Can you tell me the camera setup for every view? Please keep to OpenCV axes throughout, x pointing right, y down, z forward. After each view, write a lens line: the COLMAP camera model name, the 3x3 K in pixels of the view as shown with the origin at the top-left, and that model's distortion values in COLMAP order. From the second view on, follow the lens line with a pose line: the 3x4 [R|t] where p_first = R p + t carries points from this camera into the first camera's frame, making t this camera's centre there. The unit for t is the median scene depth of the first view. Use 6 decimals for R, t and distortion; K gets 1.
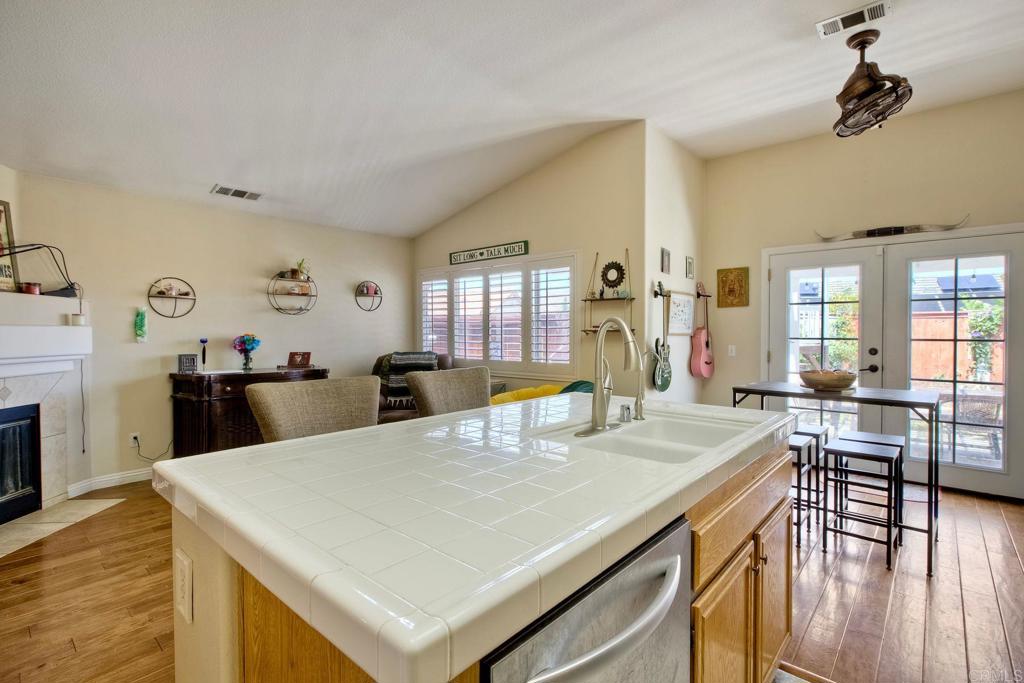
lens RADIAL K [[473.0, 0, 511.4], [0, 473.0, 340.7], [0, 0, 1]] dist [-0.008389, 0.002347]
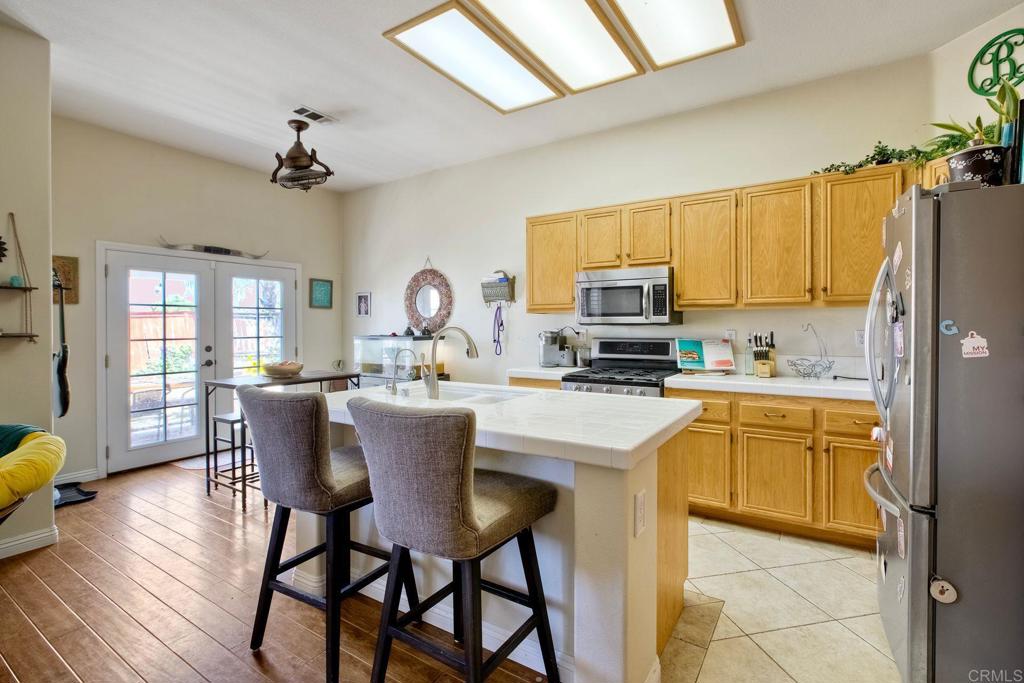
lens RADIAL K [[473.0, 0, 522.2], [0, 473.0, 329.0], [0, 0, 1]] dist [-0.008389, 0.002347]
pose [[-0.155067, -0.006859, 0.987880, -0.509058], [0.025378, 0.999618, 0.010925, -0.019578], [-0.987578, 0.026764, -0.154834, 0.387530]]
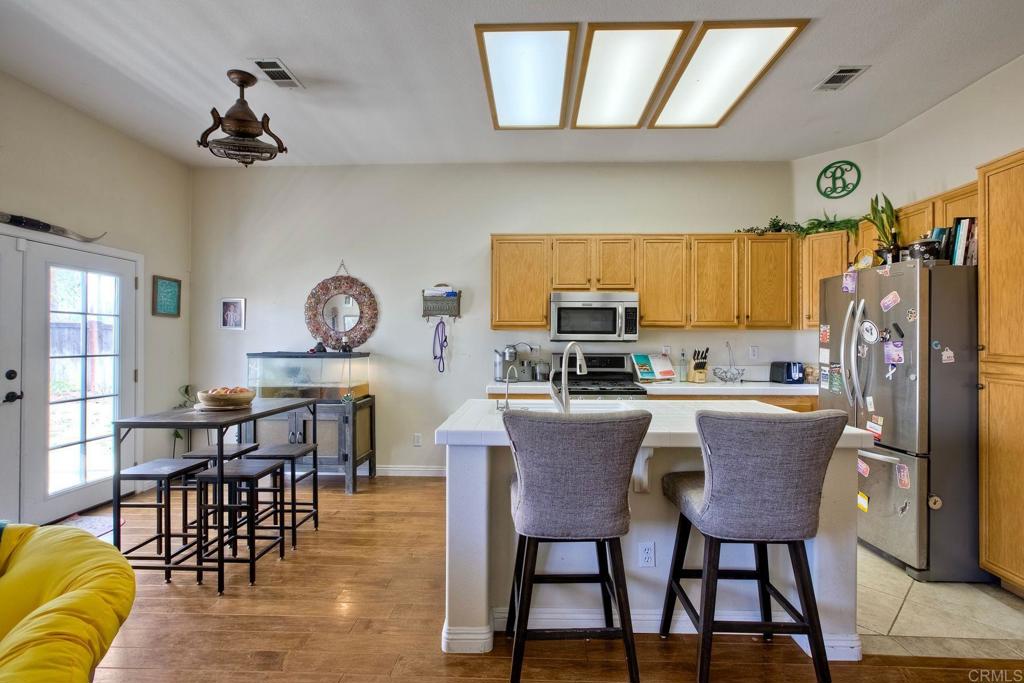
lens RADIAL K [[473.0, 0, 520.2], [0, 473.0, 337.8], [0, 0, 1]] dist [-0.008389, 0.002347]
pose [[-0.636730, 0.003716, 0.771078, -0.328933], [0.013974, 0.999880, 0.006721, -0.029731], [-0.770960, 0.015055, -0.636706, 0.818338]]
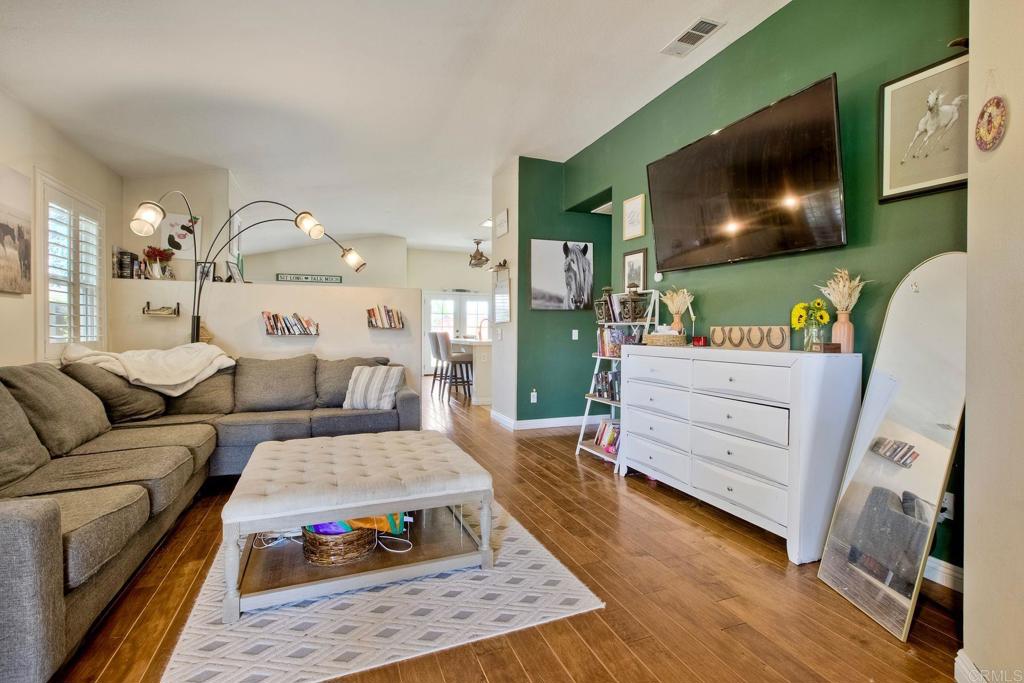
lens RADIAL K [[473.0, 0, 506.2], [0, 473.0, 338.6], [0, 0, 1]] dist [-0.008389, 0.002347]
pose [[0.470378, -0.014271, 0.882350, -1.603710], [0.014280, 0.999861, 0.008559, 0.047720], [-0.882350, 0.008573, 0.470516, -0.611978]]
